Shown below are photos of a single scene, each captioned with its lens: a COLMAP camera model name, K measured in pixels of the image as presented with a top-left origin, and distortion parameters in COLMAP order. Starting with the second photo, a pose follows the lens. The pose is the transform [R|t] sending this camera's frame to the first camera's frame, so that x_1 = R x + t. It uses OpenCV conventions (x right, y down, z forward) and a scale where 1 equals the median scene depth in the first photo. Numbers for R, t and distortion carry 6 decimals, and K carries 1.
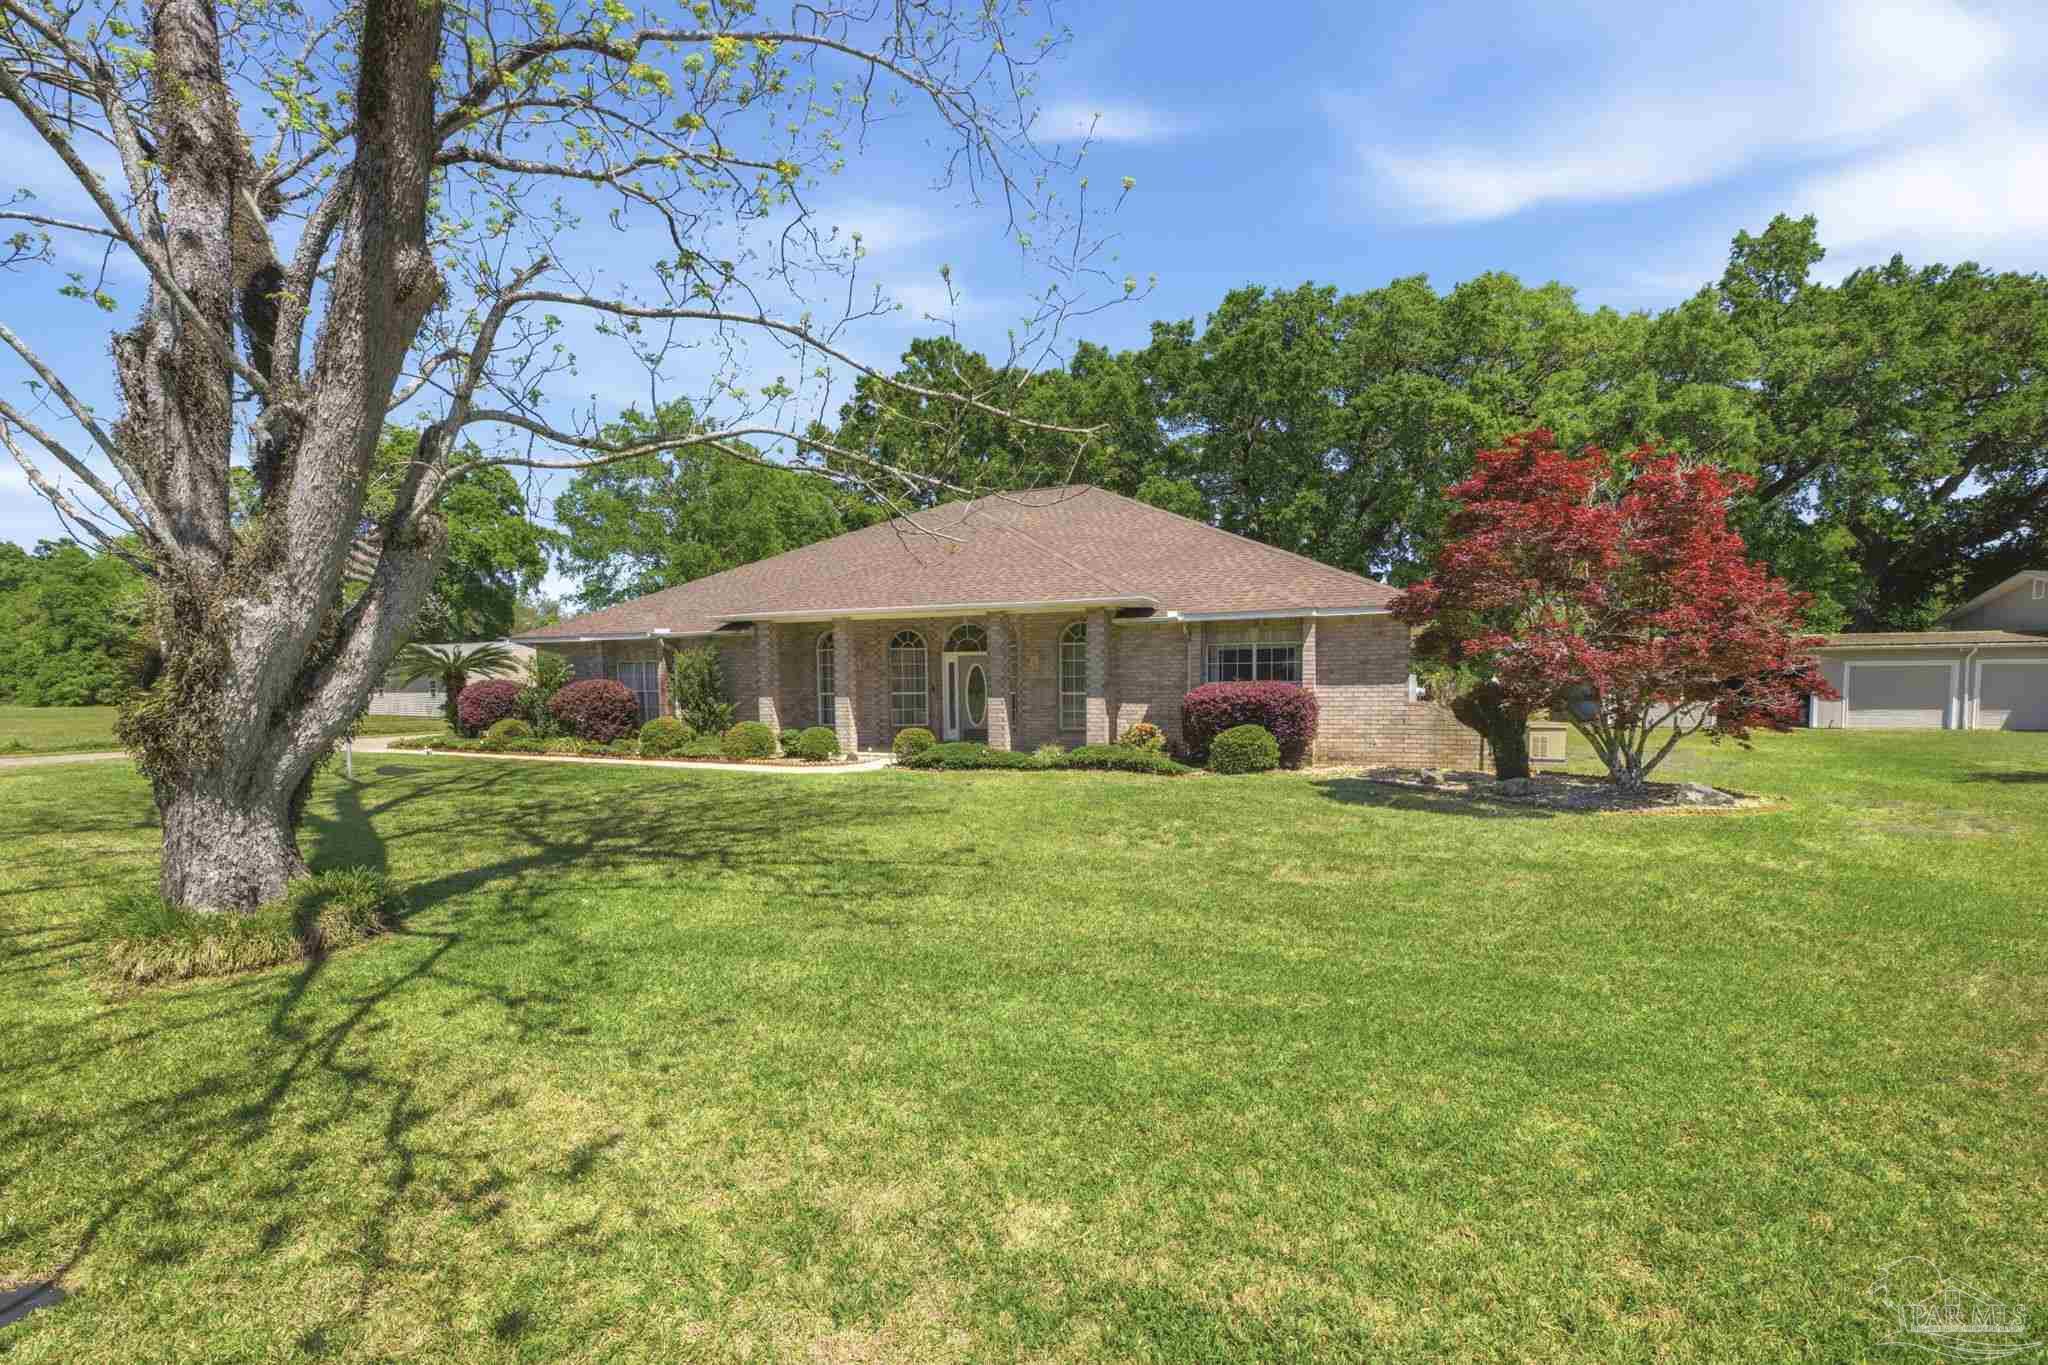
lens RADIAL K [[821.1, 0, 1024.0], [0, 821.1, 682.5], [0, 0, 1]] dist [-0.022562, 0.000372]
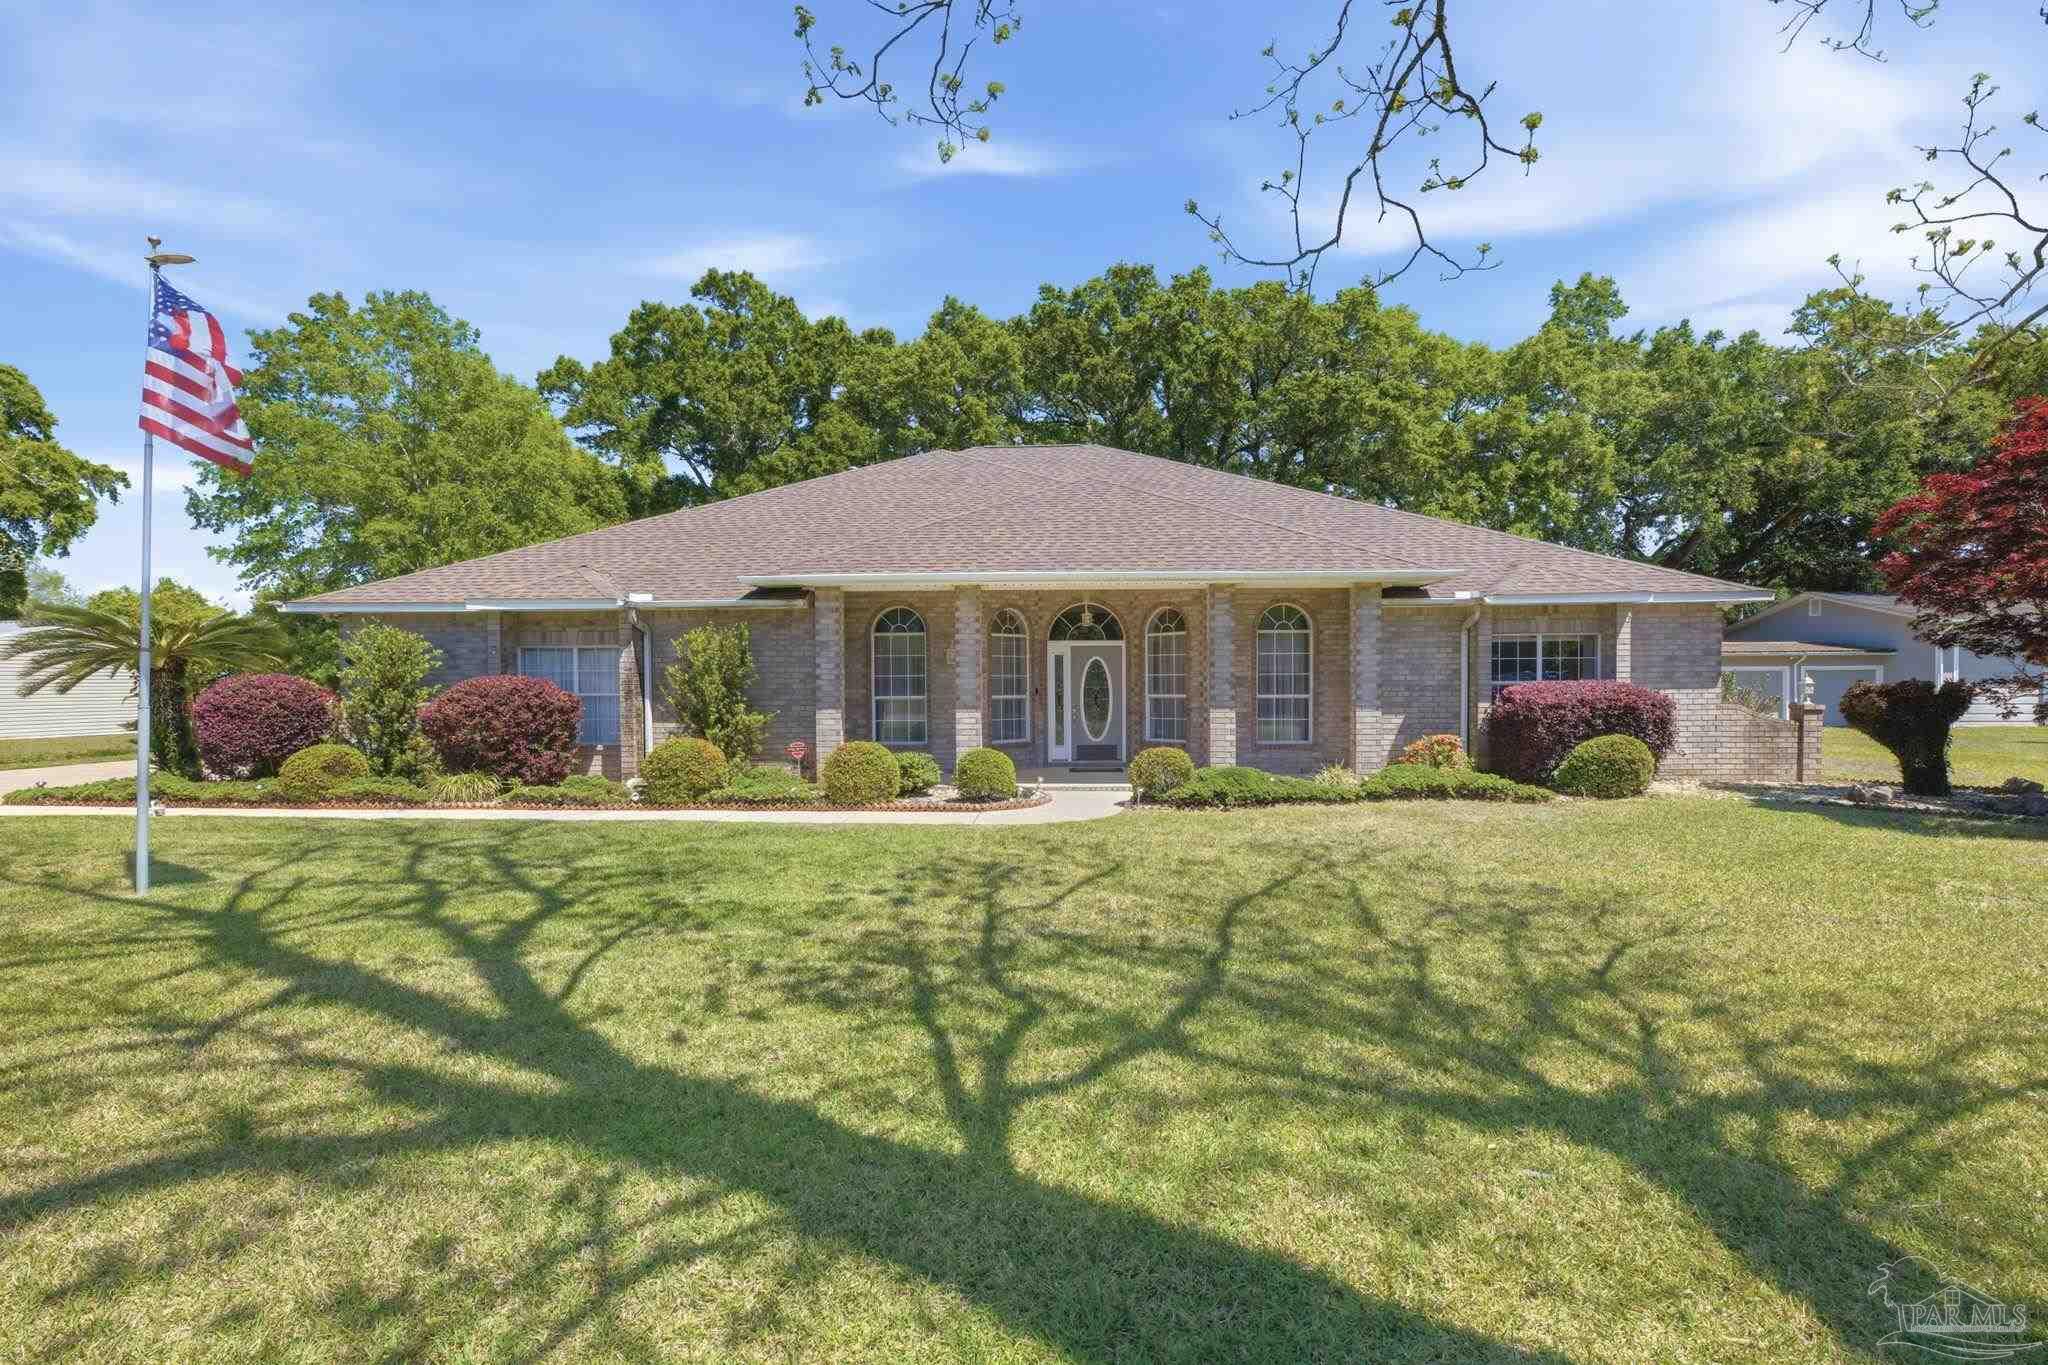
lens RADIAL K [[860.8, 0, 1023.8], [0, 860.8, 650.7], [0, 0, 1]] dist [-0.013439, -0.000090]
pose [[0.940919, 0.015709, 0.338266, -0.381136], [-0.001731, 0.999133, -0.041585, 0.004020], [-0.338626, 0.038543, 0.940131, 0.282431]]
